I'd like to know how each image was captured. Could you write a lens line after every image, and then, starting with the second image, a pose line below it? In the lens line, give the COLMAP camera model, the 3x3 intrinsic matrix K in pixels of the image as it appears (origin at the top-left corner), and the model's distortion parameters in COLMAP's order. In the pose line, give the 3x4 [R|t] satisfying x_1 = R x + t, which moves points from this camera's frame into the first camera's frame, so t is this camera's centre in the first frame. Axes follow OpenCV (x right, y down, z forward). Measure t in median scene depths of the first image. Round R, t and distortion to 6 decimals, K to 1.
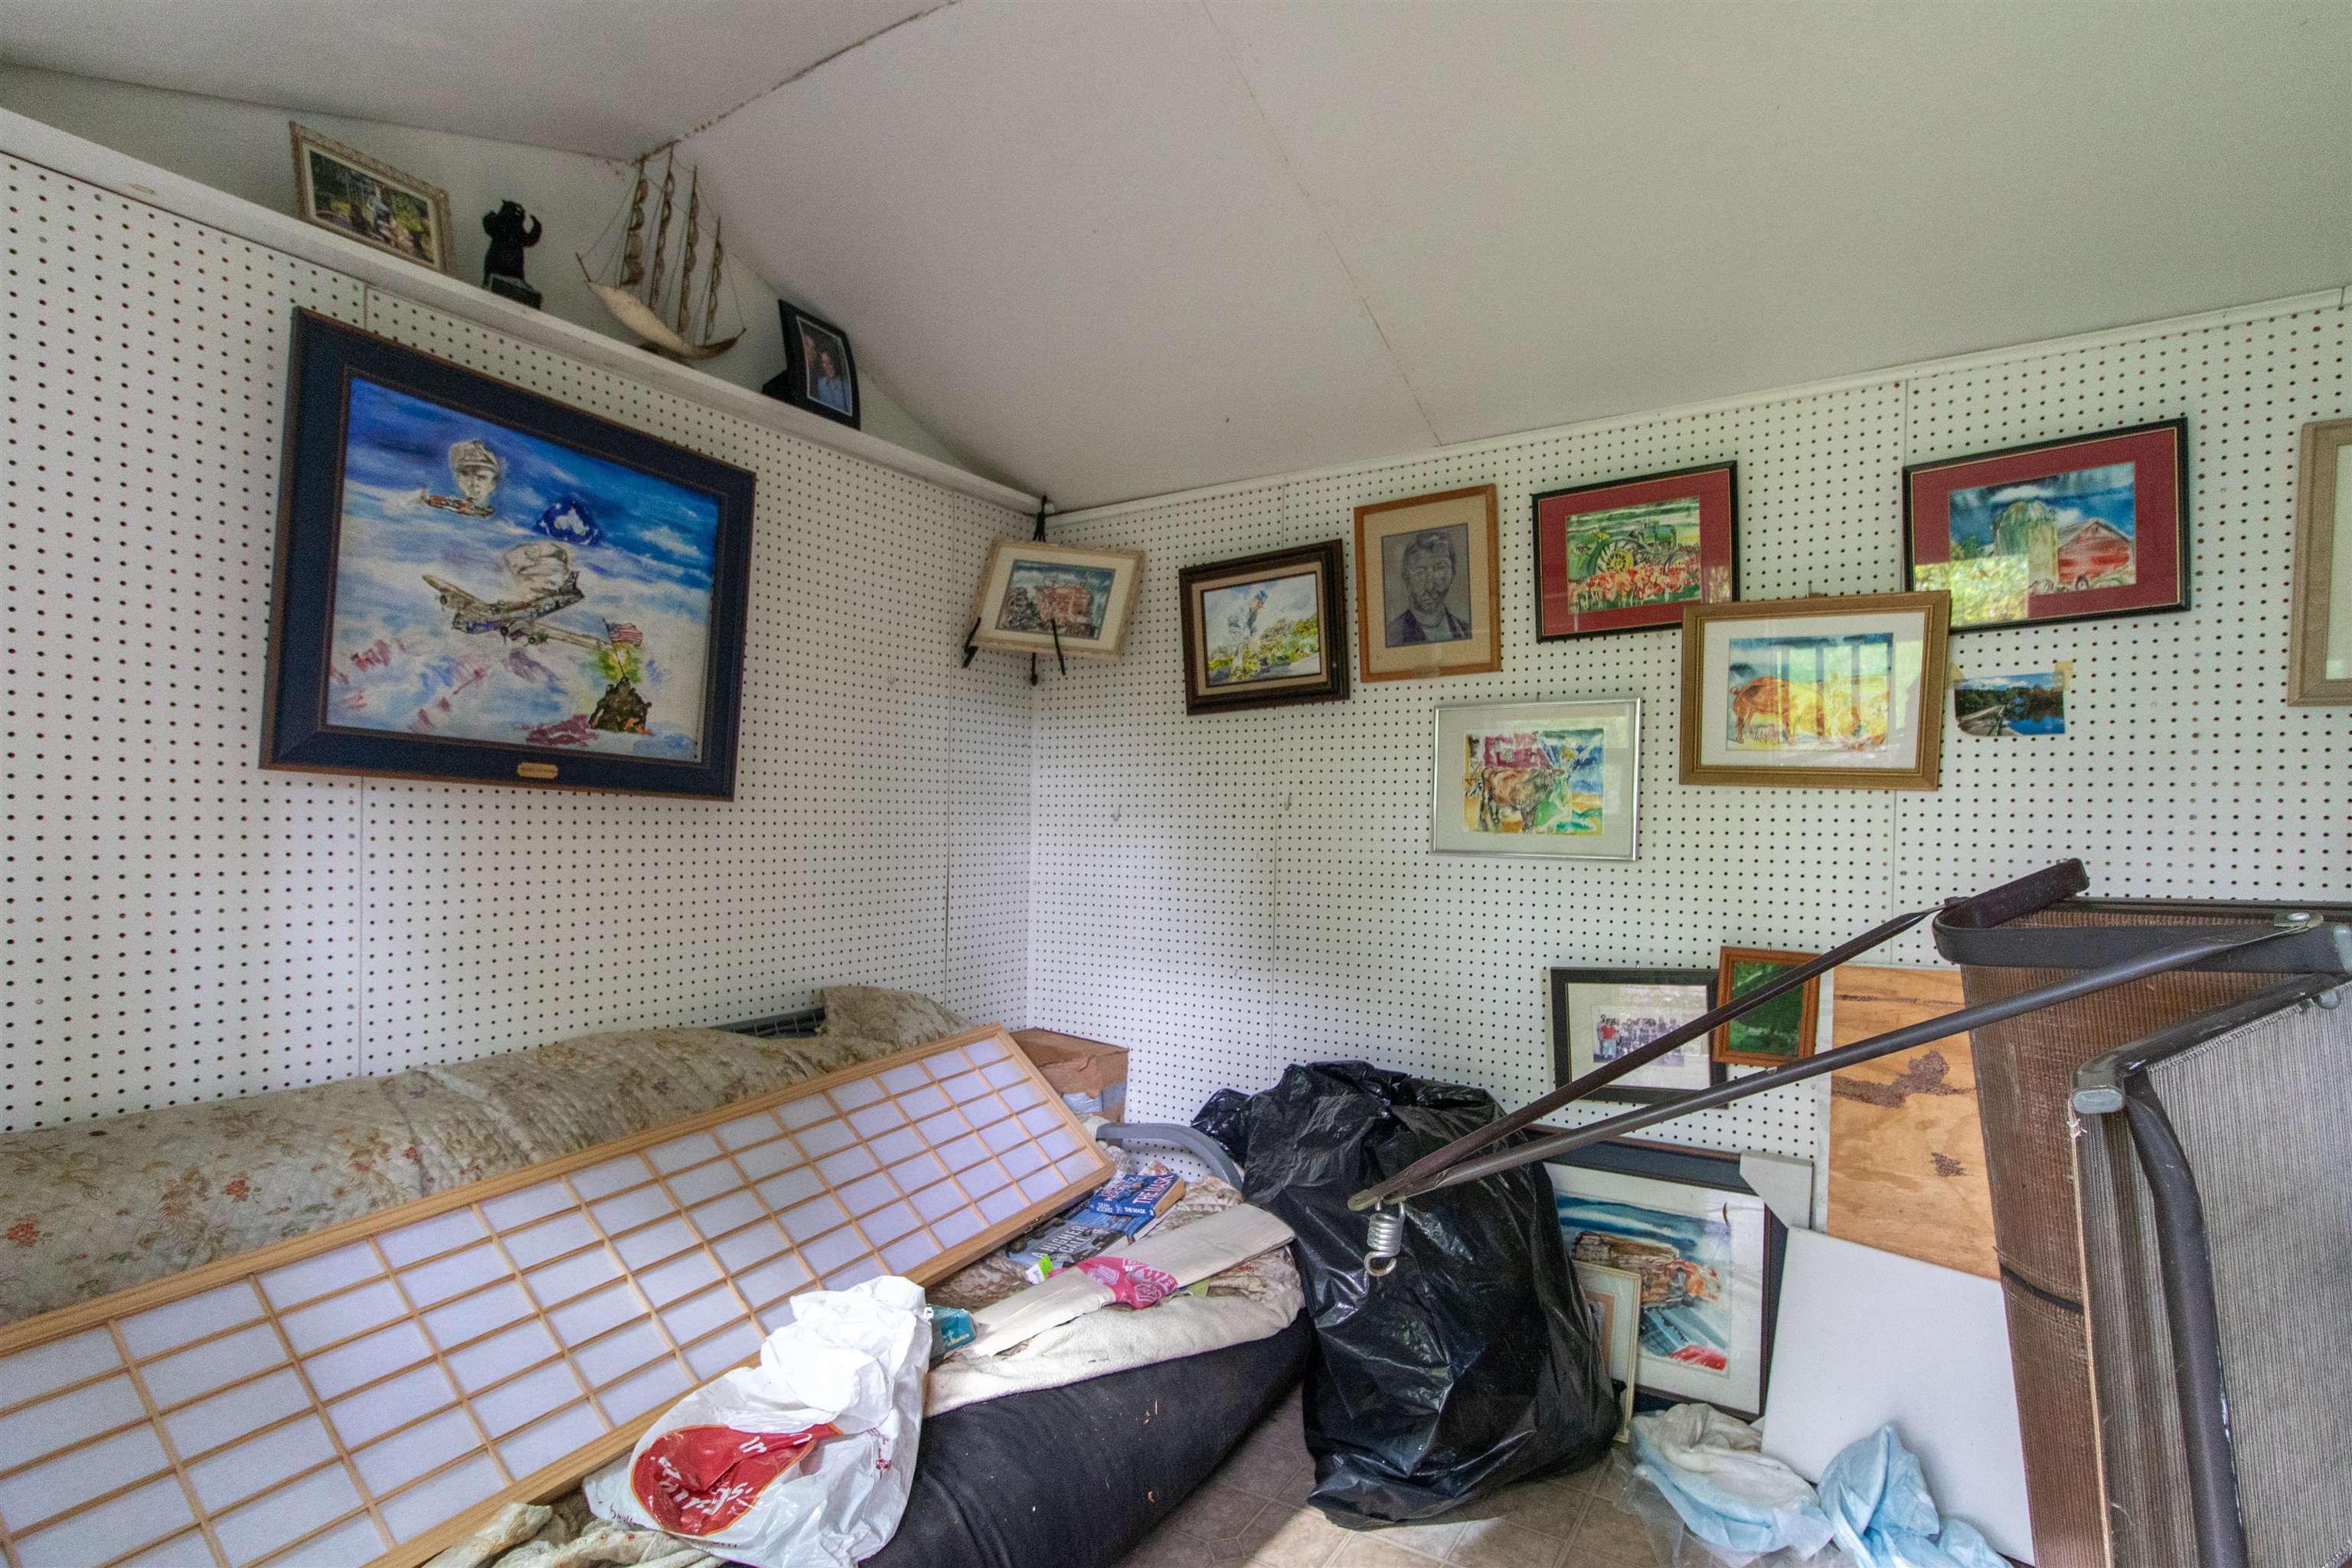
lens RADIAL K [[1169.2, 0, 1175.6], [0, 1169.2, 836.1], [0, 0, 1]] dist [0.001423, 0.001715]
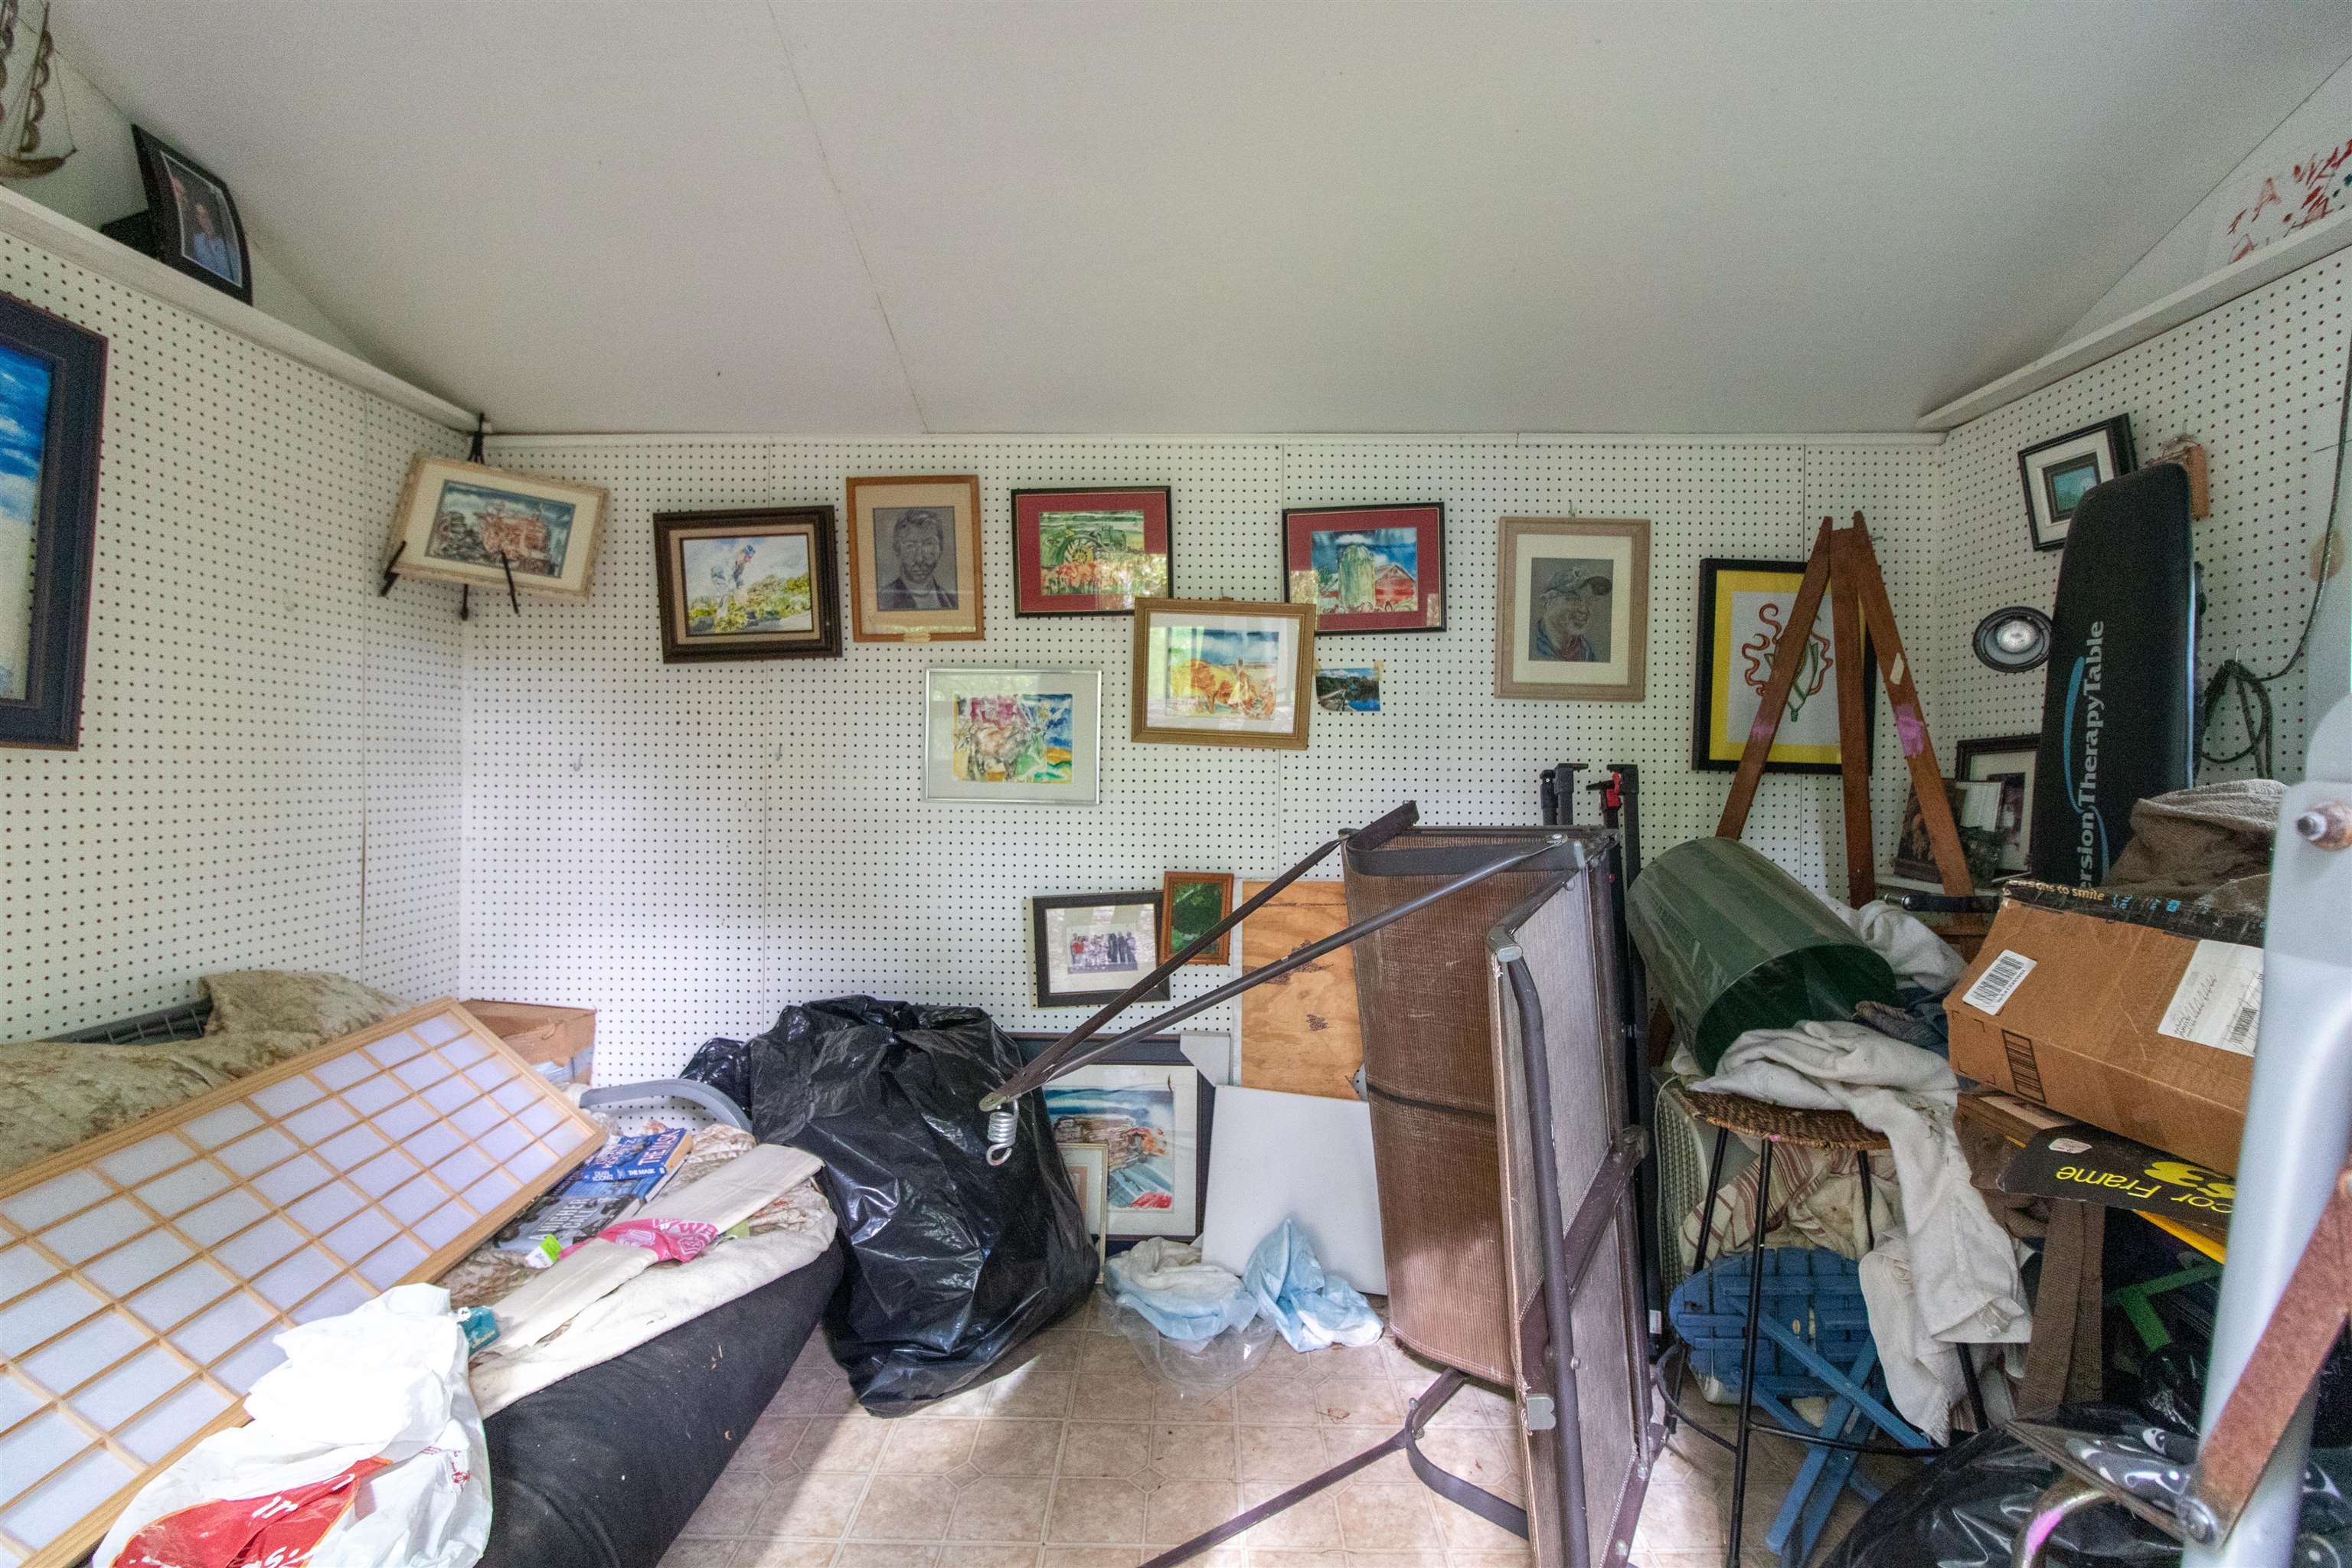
lens RADIAL K [[1119.4, 0, 1179.0], [0, 1119.4, 774.8], [0, 0, 1]] dist [0.001720, 0.000372]
pose [[0.852841, -0.004743, 0.522149, -0.140196], [0.005428, 0.999985, 0.000217, -0.009449], [-0.522142, 0.002649, 0.852854, -0.033281]]
